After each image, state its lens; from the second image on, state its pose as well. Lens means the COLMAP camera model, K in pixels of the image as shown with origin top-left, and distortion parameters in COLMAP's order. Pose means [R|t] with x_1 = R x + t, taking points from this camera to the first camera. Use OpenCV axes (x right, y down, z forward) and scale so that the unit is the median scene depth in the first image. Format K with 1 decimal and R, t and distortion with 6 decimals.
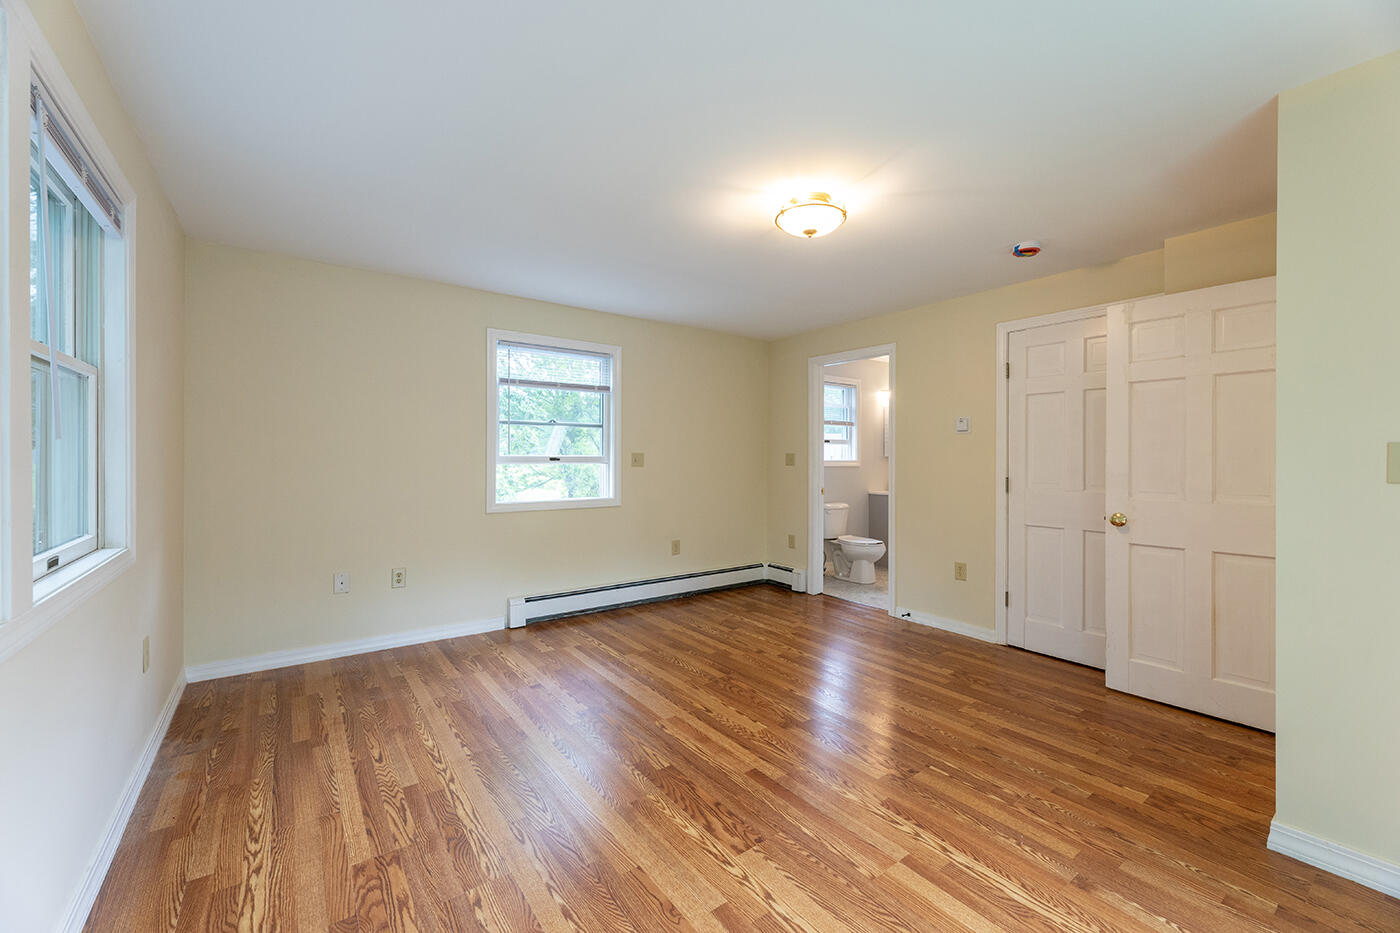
lens RADIAL K [[569.7, 0, 701.2], [0, 569.7, 460.3], [0, 0, 1]] dist [-0.000387, -0.000102]
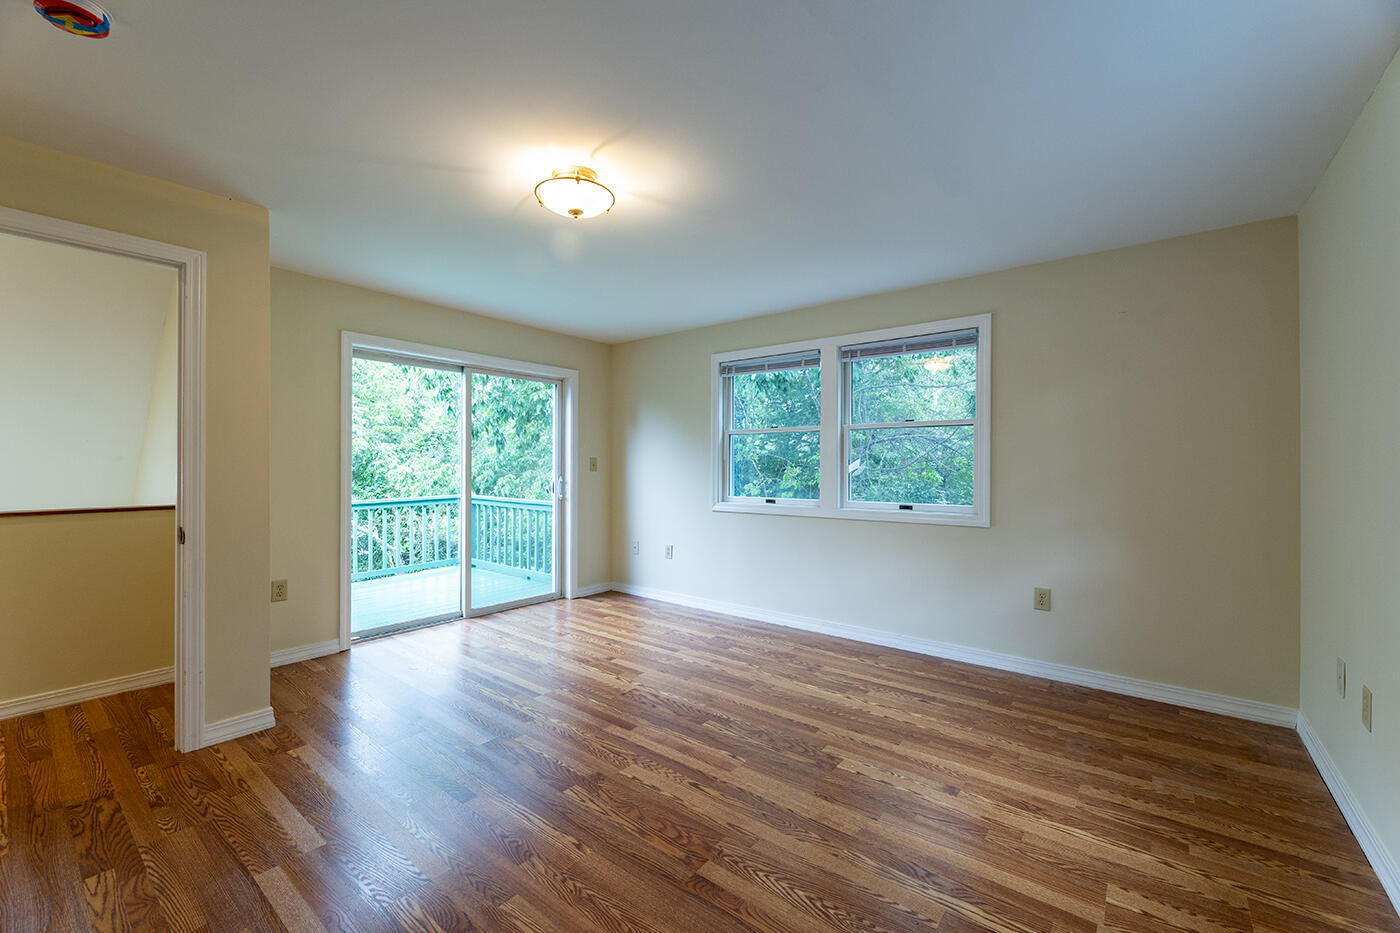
lens RADIAL K [[569.7, 0, 701.2], [0, 569.7, 460.3], [0, 0, 1]] dist [-0.000387, -0.000102]
pose [[-0.965899, -0.009748, -0.258735, 0.227913], [-0.008230, 0.999942, -0.006951, -0.001276], [0.258787, -0.004584, -0.965923, 1.901248]]
